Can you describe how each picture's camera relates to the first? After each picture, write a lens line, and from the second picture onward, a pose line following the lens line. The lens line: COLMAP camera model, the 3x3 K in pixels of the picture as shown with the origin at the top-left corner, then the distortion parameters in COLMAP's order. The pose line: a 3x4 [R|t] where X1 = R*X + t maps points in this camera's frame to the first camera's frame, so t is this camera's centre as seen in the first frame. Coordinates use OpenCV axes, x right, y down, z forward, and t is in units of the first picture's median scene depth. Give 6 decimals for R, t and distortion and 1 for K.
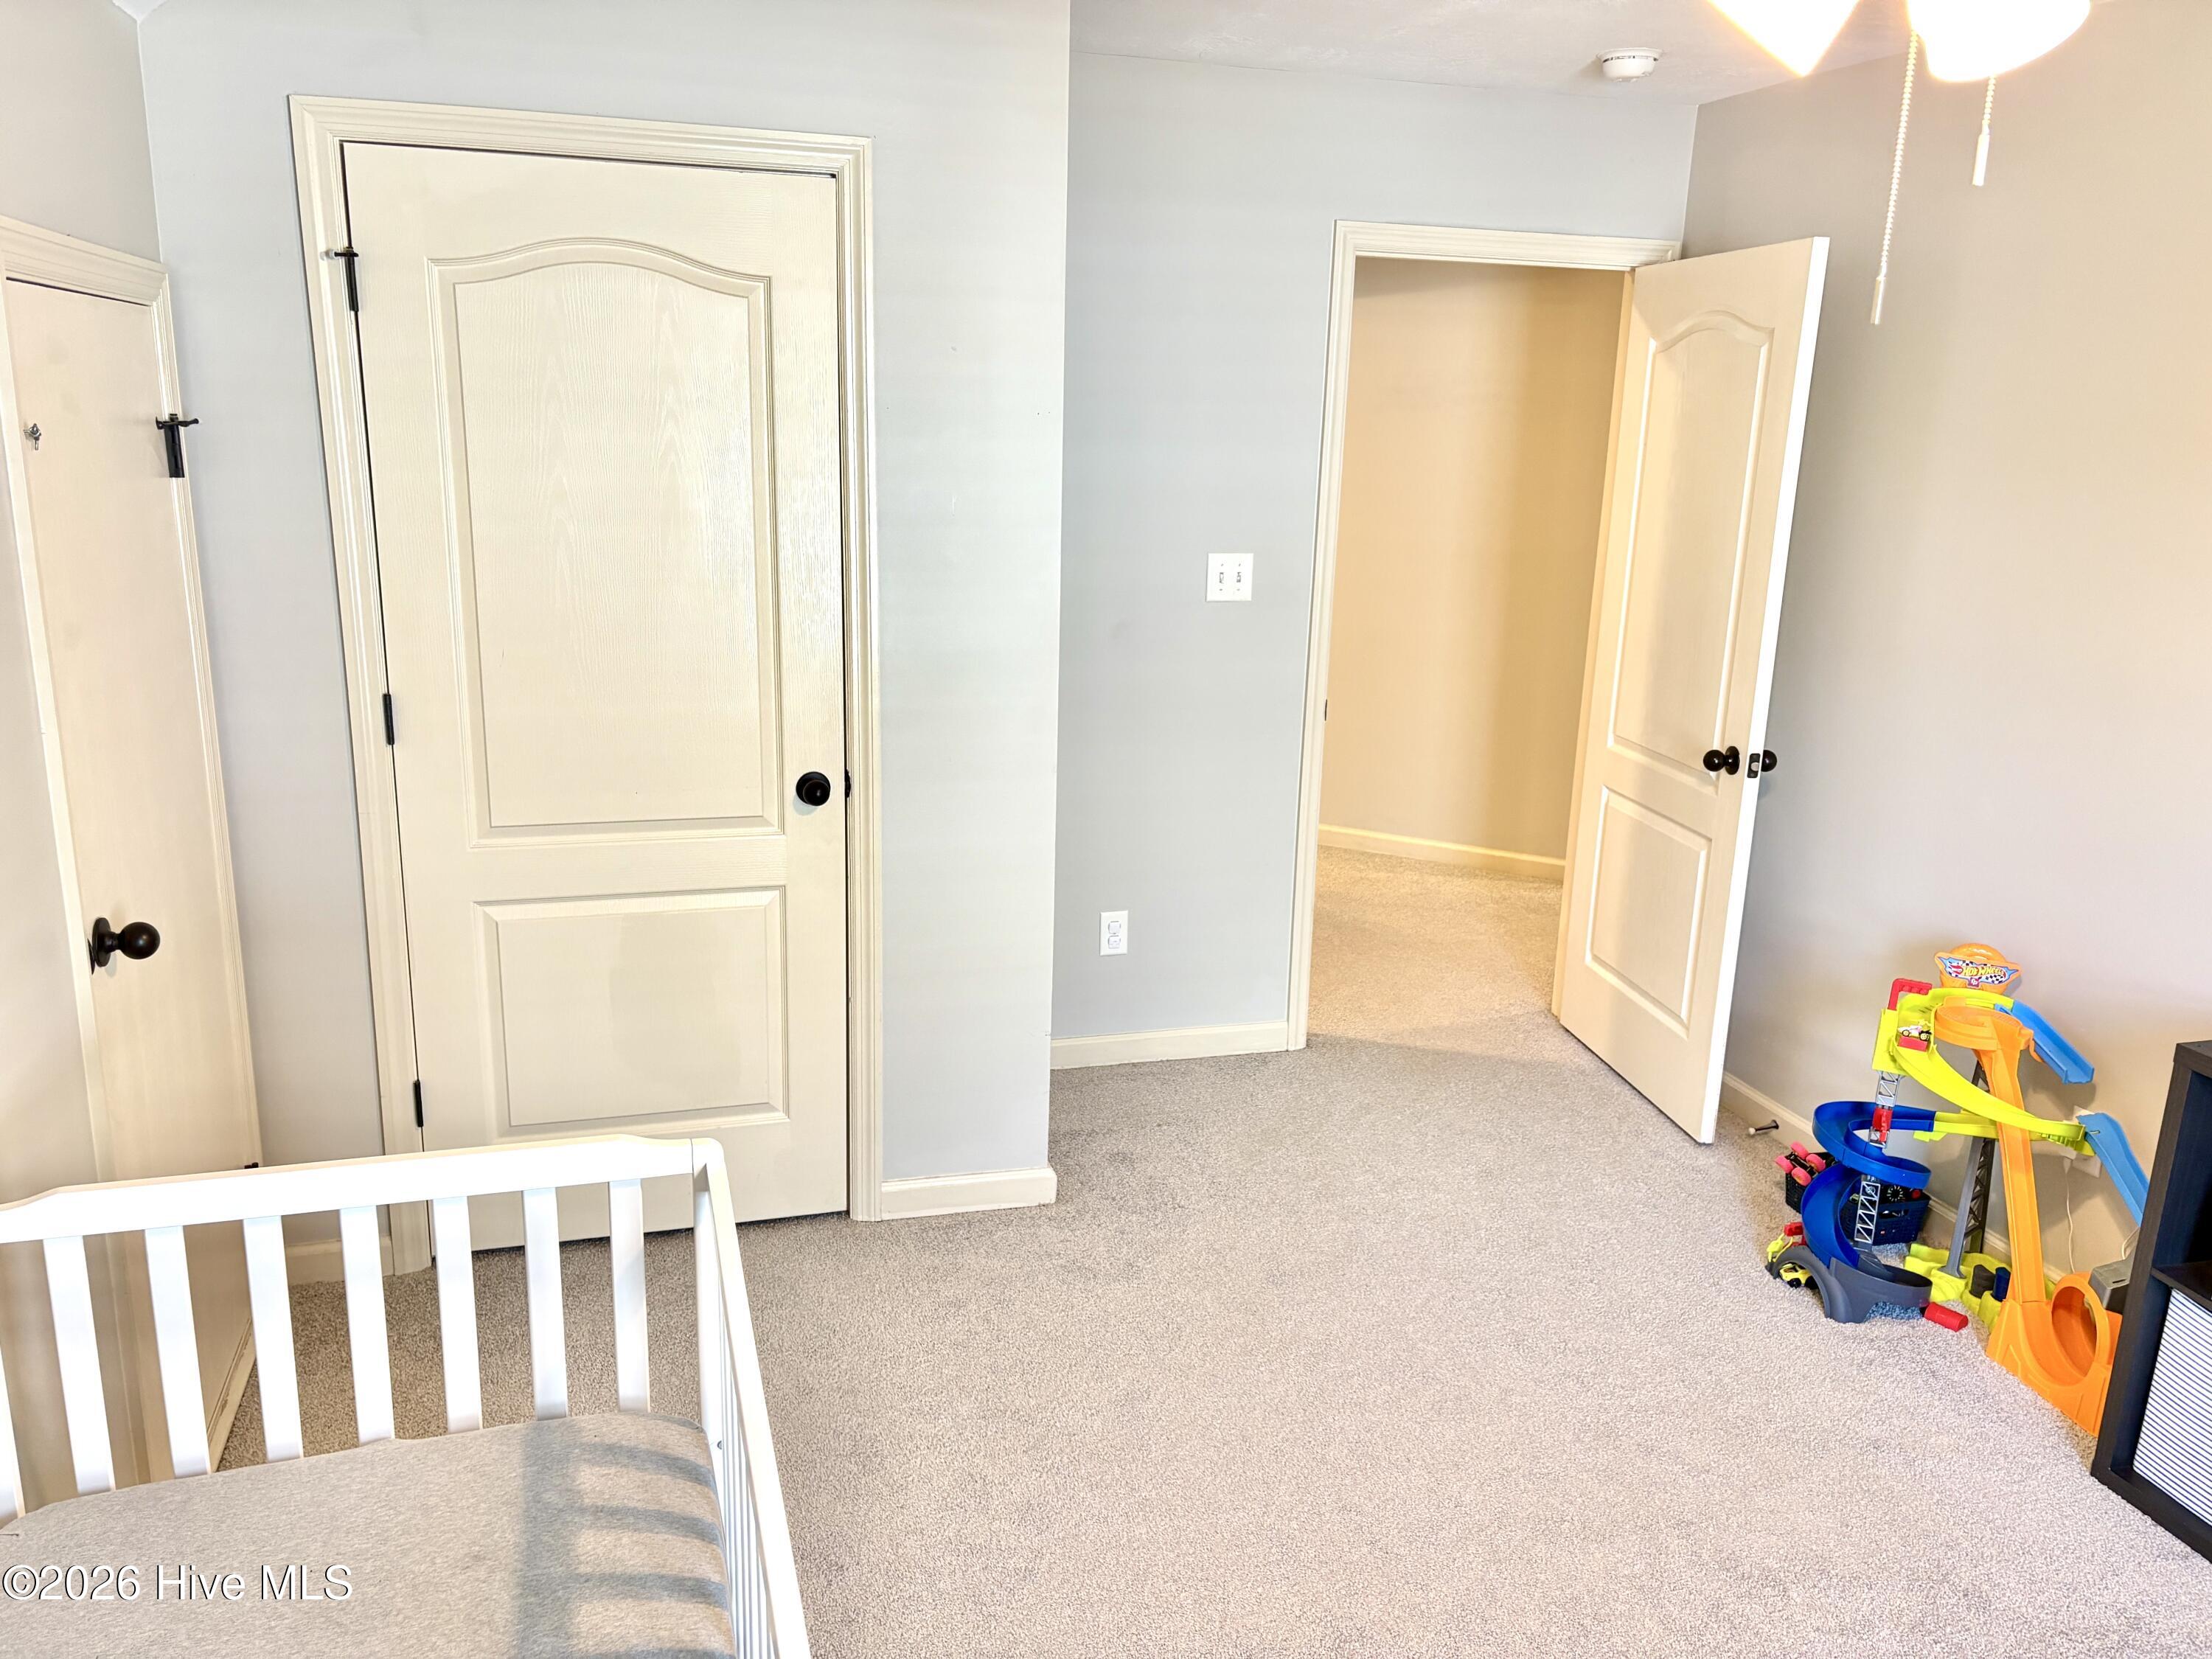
lens RADIAL K [[1757.2, 0, 1100.8], [0, 1757.2, 870.2], [0, 0, 1]] dist [0.147686, -0.277941]
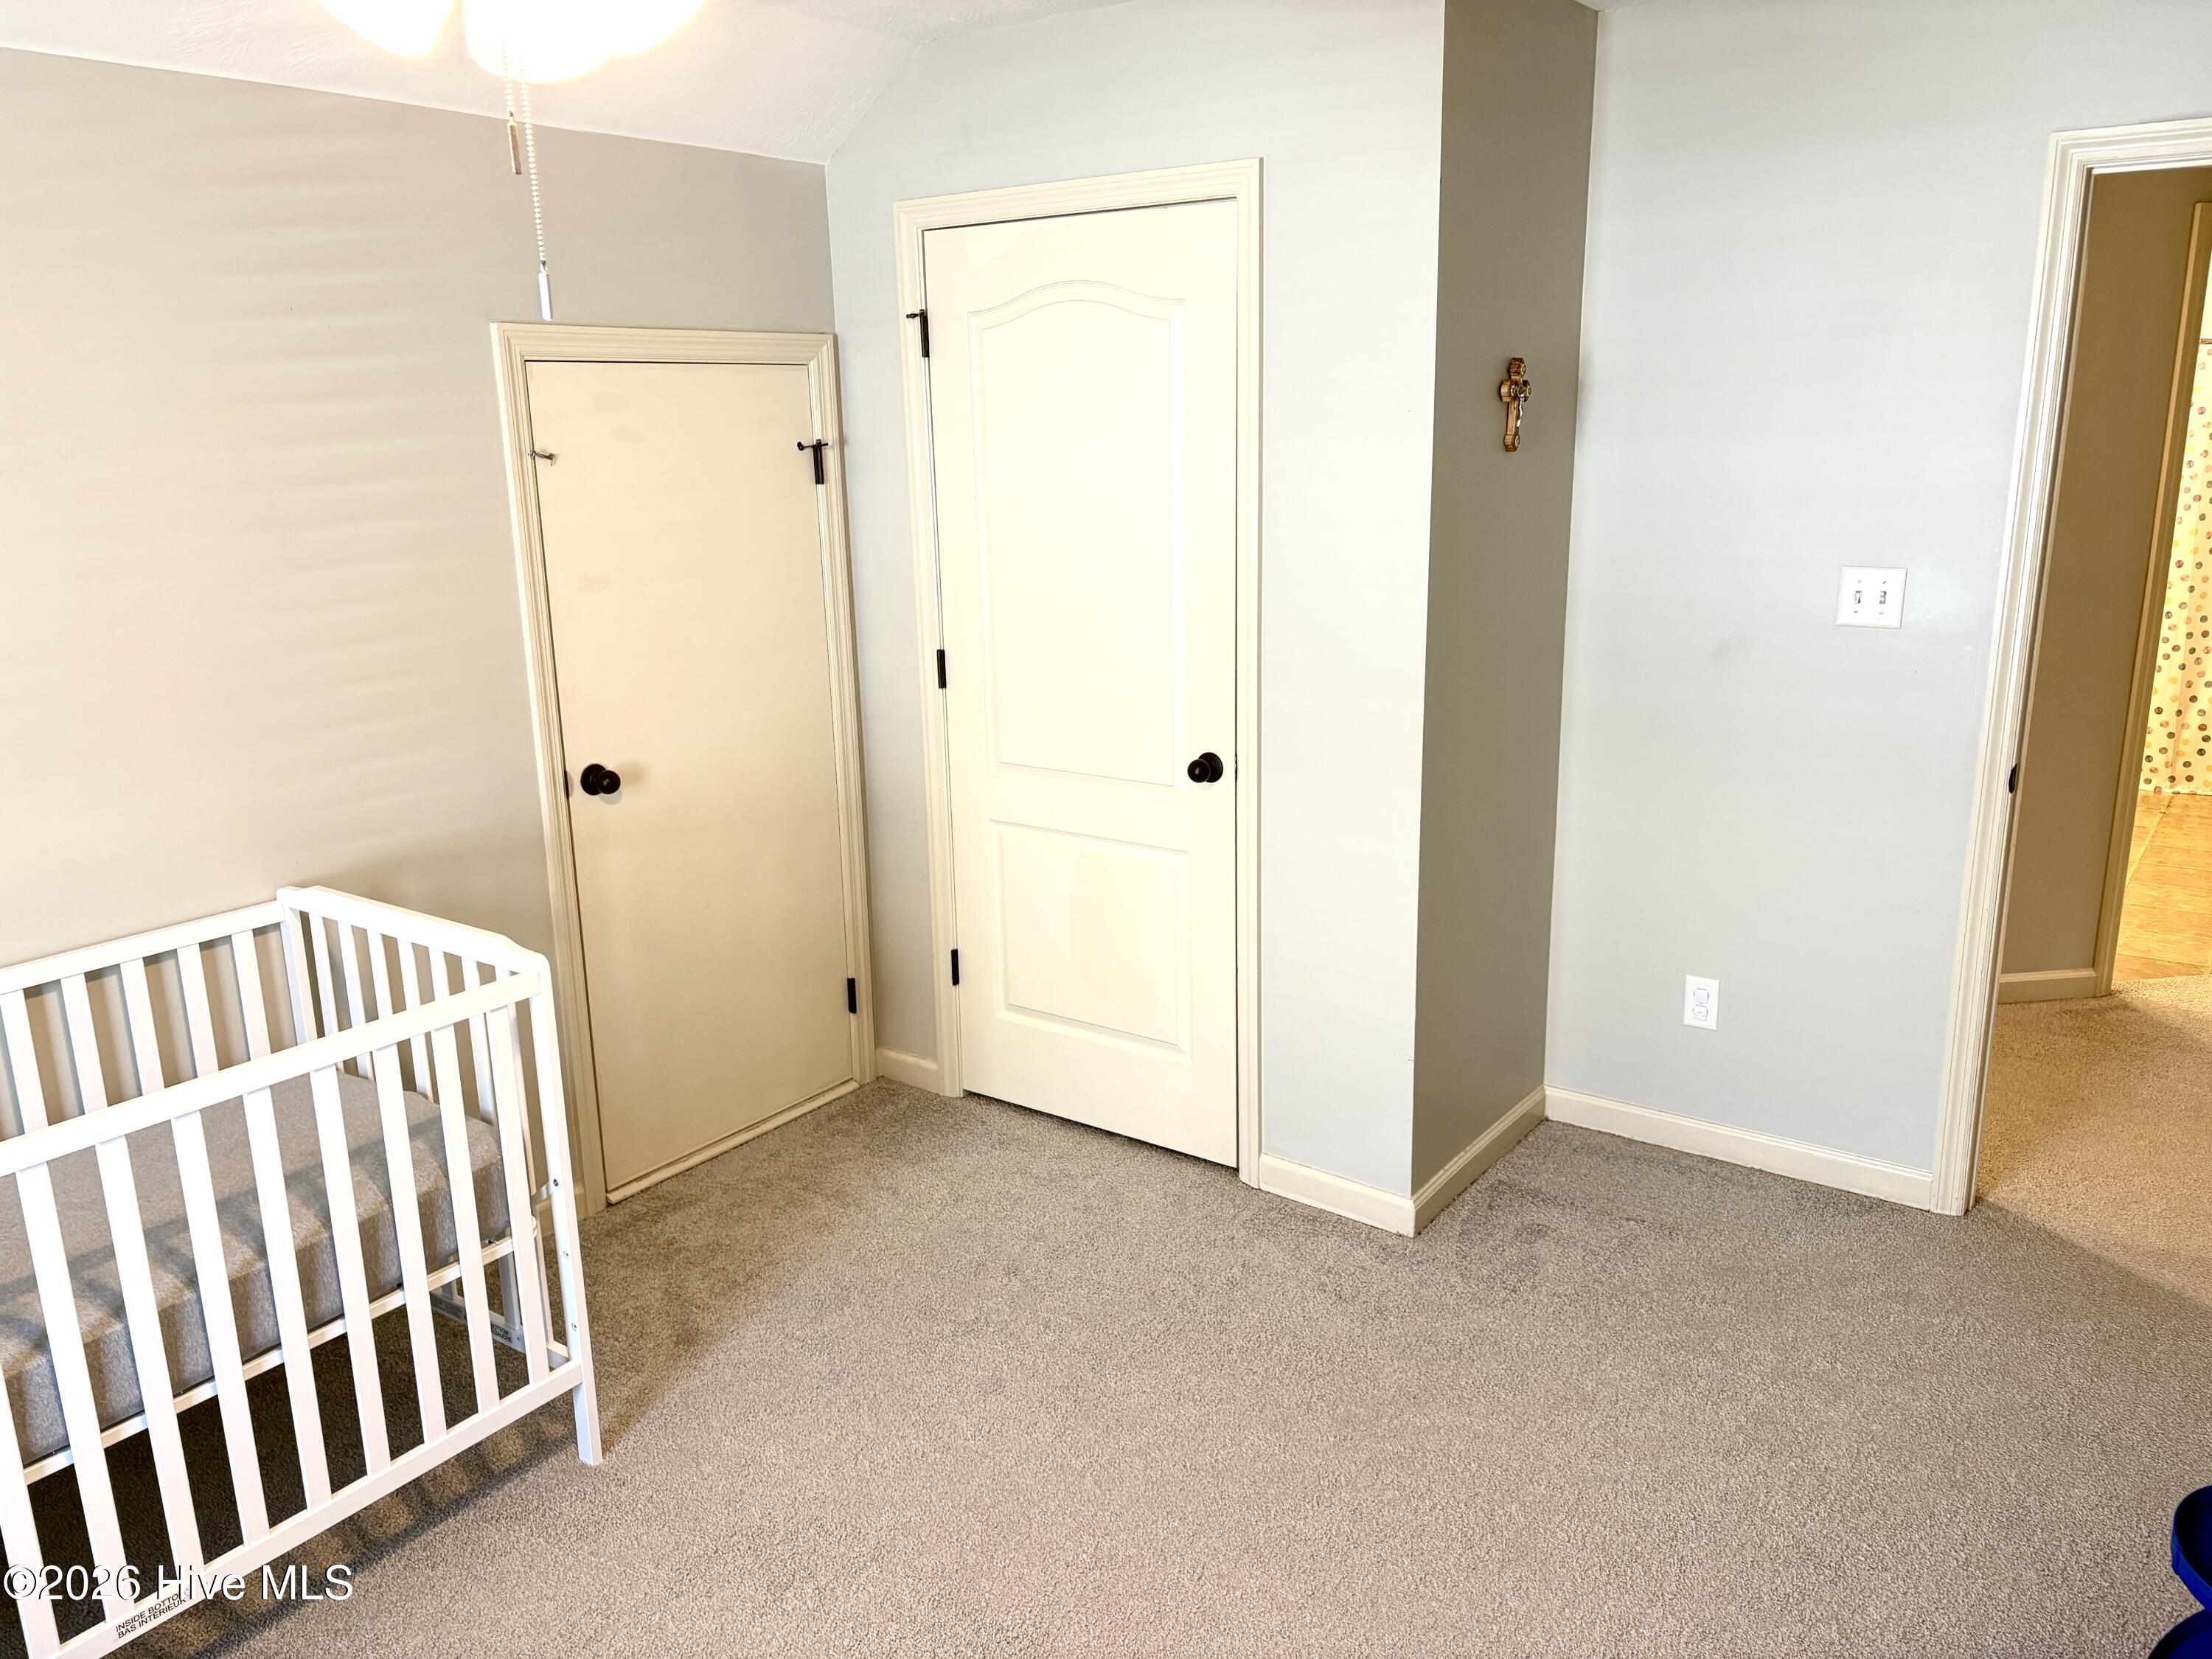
lens RADIAL K [[1757.2, 0, 1100.8], [0, 1757.2, 870.2], [0, 0, 1]] dist [0.147686, -0.277941]
pose [[0.581644, 0.163304, -0.796882, 0.623828], [-0.179401, 0.981272, 0.070147, -0.043461], [0.793414, 0.102161, 0.600048, 0.279754]]
